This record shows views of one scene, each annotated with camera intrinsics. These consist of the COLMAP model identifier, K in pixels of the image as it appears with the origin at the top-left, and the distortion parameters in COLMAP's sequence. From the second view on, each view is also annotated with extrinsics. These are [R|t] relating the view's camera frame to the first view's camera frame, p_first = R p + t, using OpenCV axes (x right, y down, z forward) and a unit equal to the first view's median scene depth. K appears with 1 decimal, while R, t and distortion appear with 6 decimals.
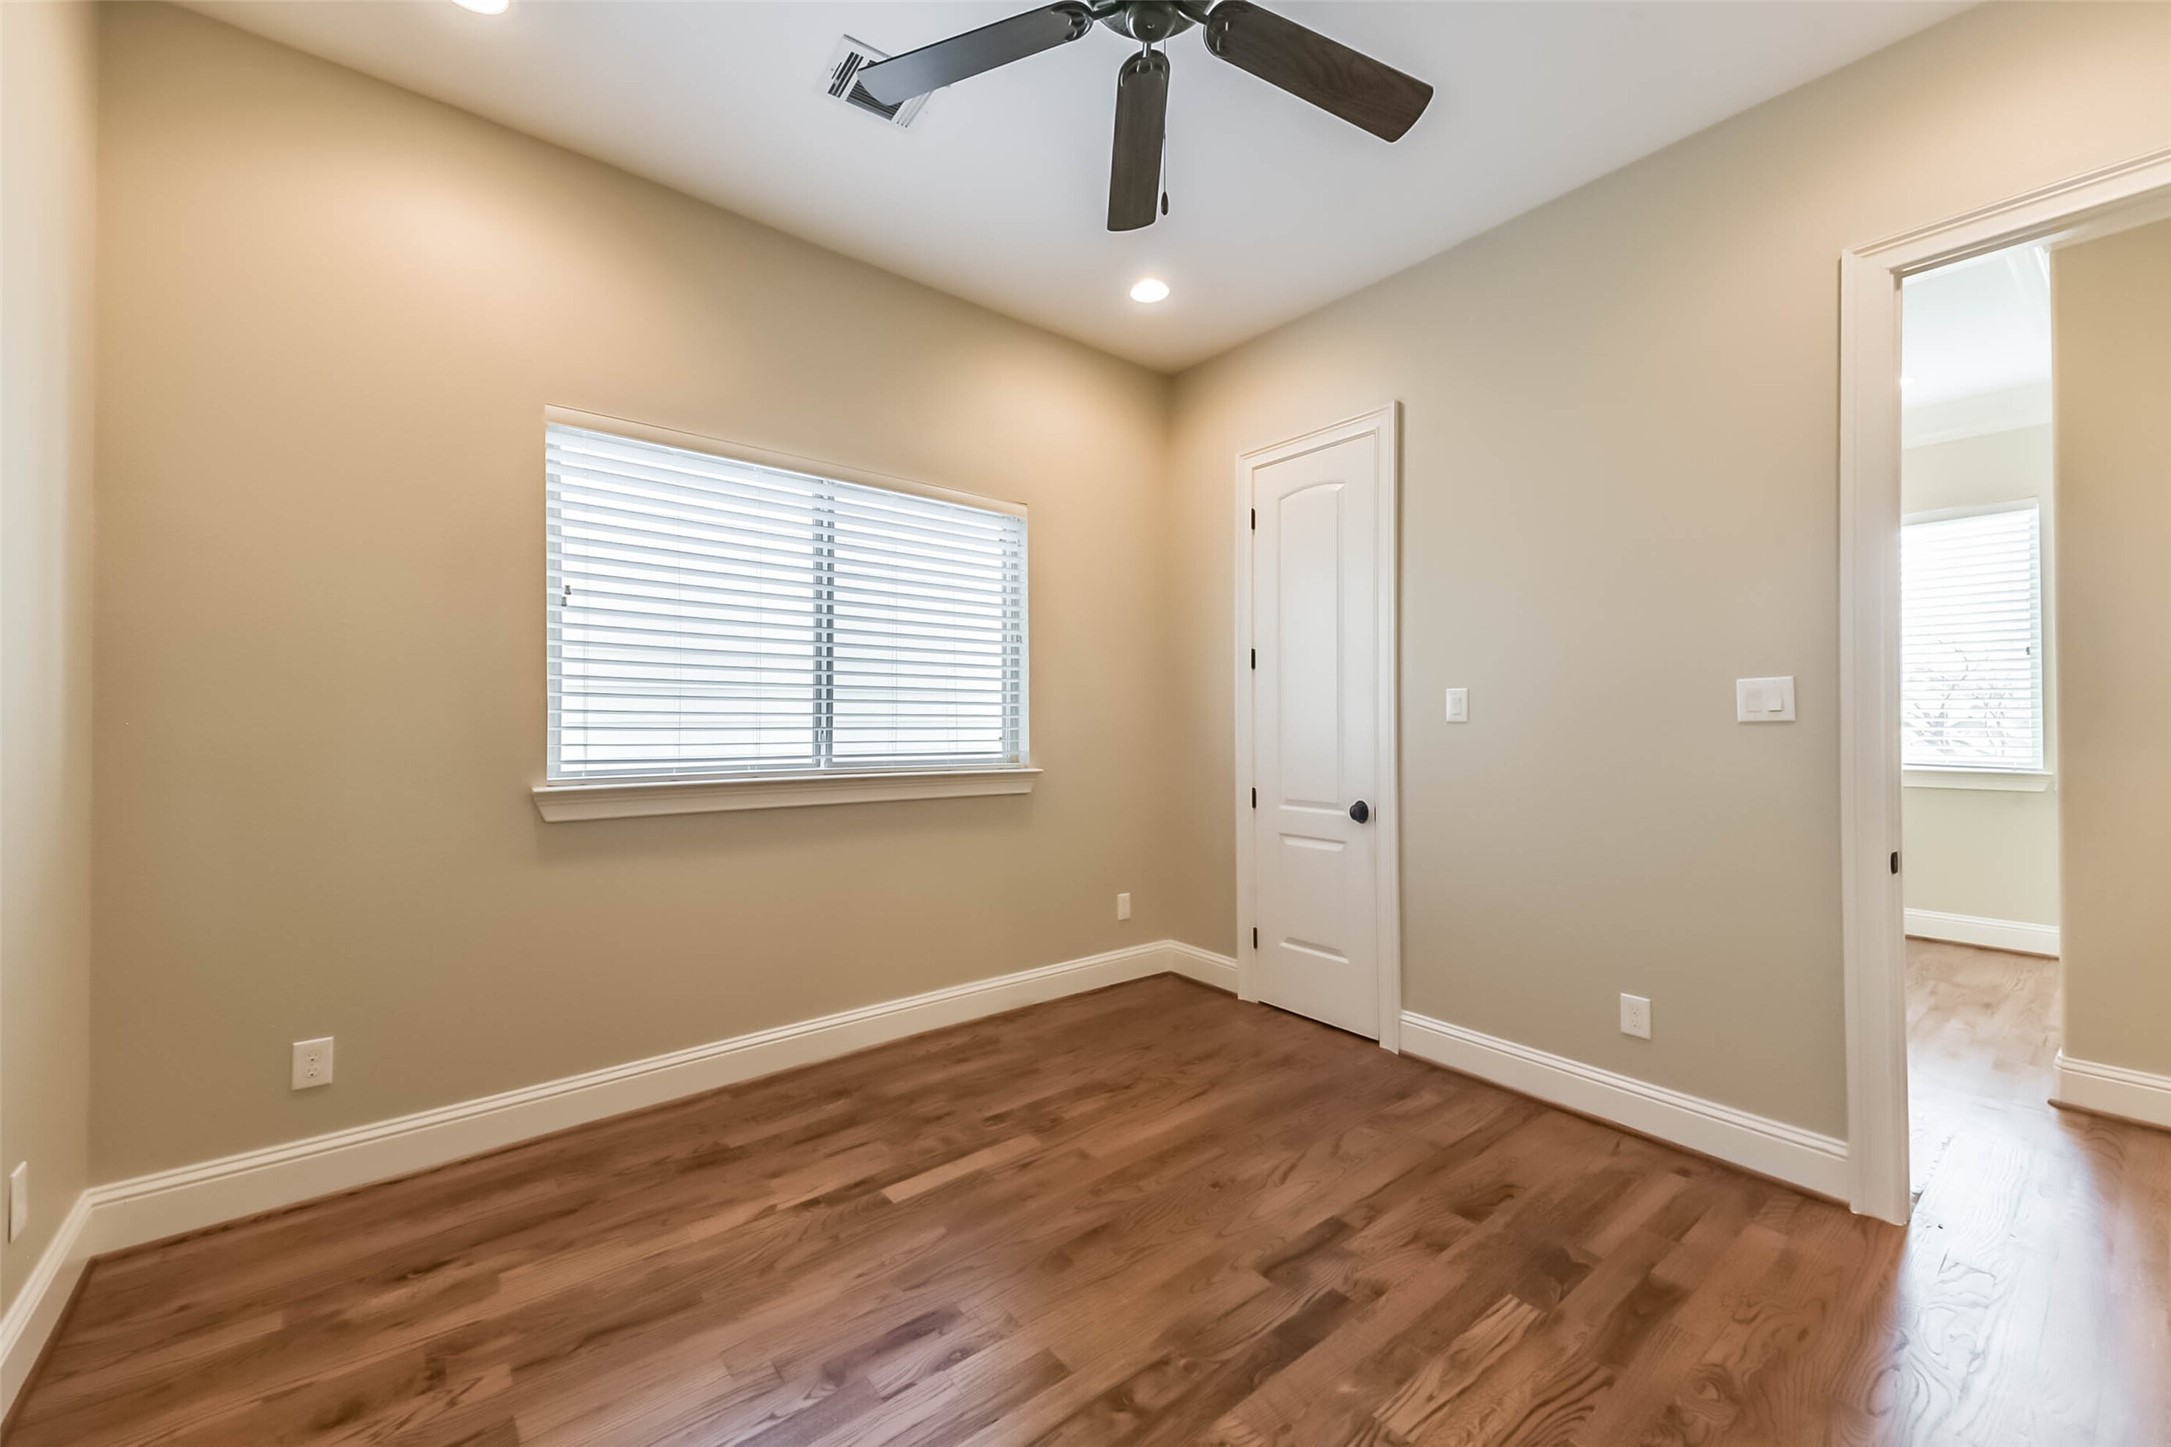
lens RADIAL K [[841.7, 0, 1082.9], [0, 841.7, 719.5], [0, 0, 1]] dist [0.053870, -0.019636]
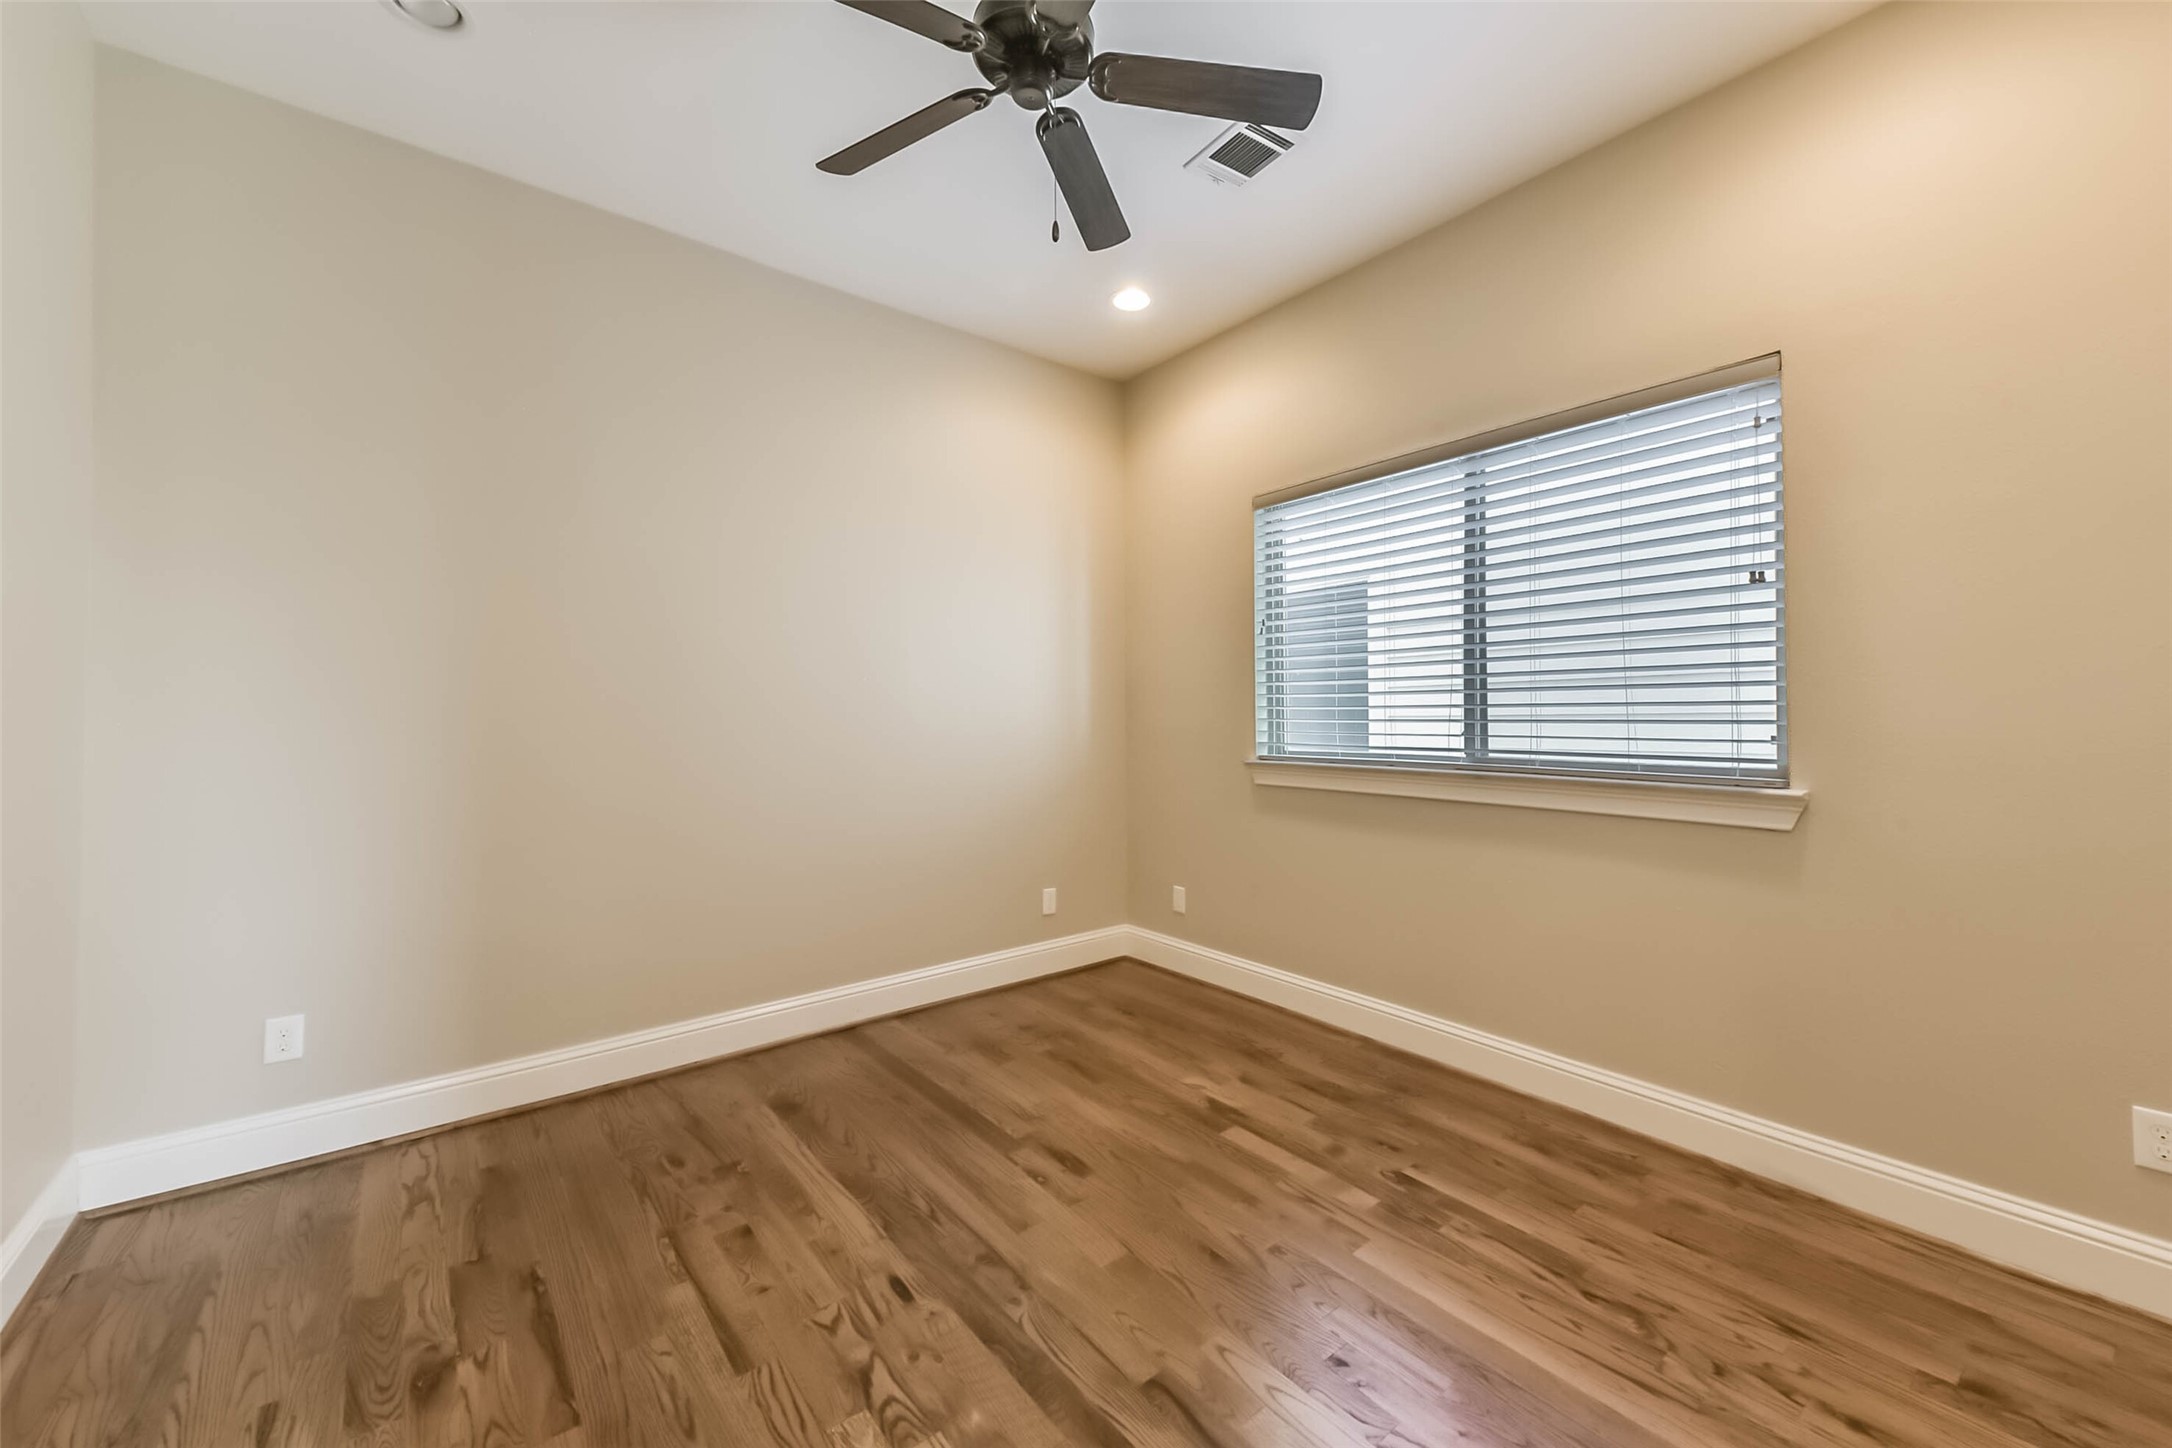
lens RADIAL K [[842.1, 0, 1083.4], [0, 842.1, 720.0], [0, 0, 1]] dist [0.053870, -0.019636]
pose [[-0.028102, 0.001180, -0.999604, 0.746515], [0.005944, 0.999982, 0.001014, 0.007095], [0.999587, -0.005913, -0.028109, 0.689493]]
